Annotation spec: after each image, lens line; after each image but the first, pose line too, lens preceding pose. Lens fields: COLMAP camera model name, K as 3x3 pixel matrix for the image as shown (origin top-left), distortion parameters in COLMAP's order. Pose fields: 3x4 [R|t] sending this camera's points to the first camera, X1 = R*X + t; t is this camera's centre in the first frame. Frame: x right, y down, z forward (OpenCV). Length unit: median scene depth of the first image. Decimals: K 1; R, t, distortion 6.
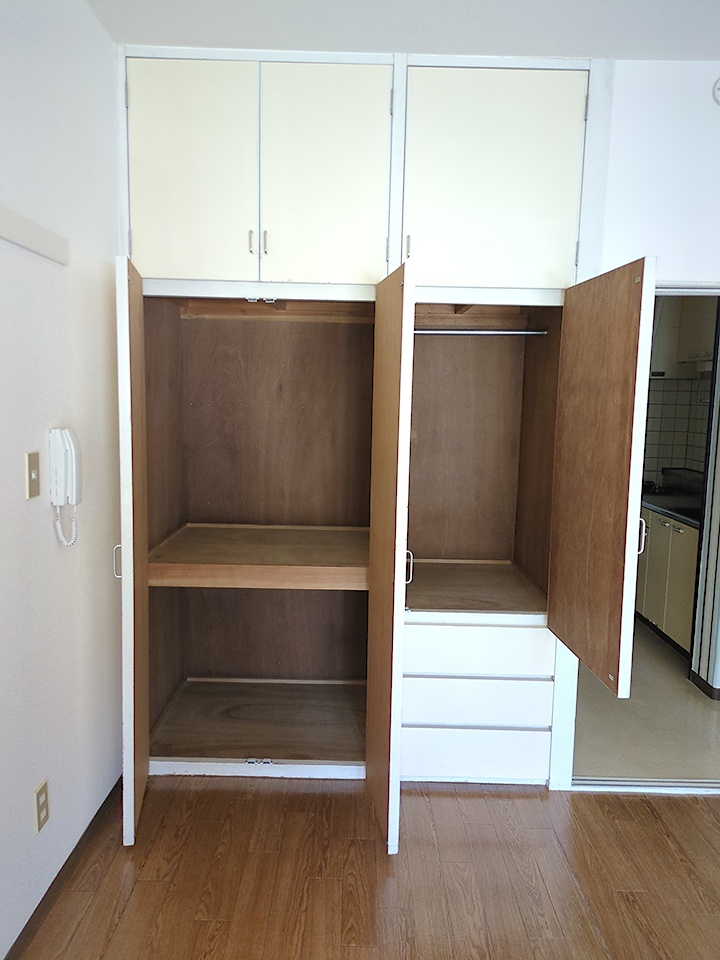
lens RADIAL K [[725.0, 0, 360.6], [0, 725.0, 478.7], [0, 0, 1]] dist [0.027442, -0.011317]
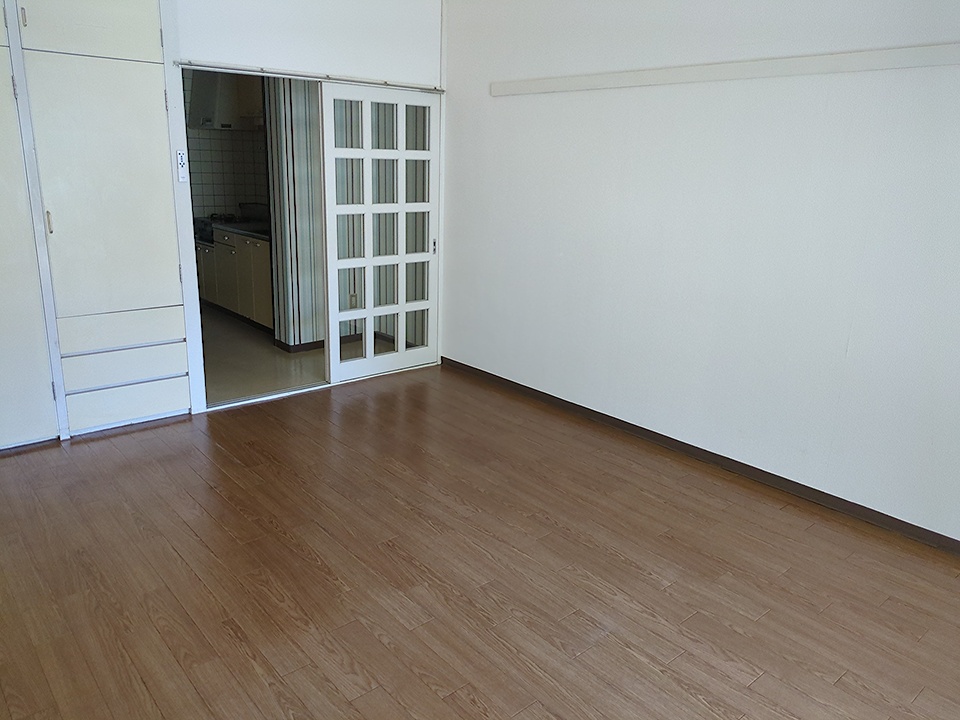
lens RADIAL K [[725.0, 0, 483.9], [0, 725.0, 359.4], [0, 0, 1]] dist [0.027442, -0.011317]
pose [[0.756257, -0.168454, 0.632217, -0.214028], [0.056382, 0.979472, 0.193536, 0.058667], [-0.651841, -0.110717, 0.750230, -0.500529]]
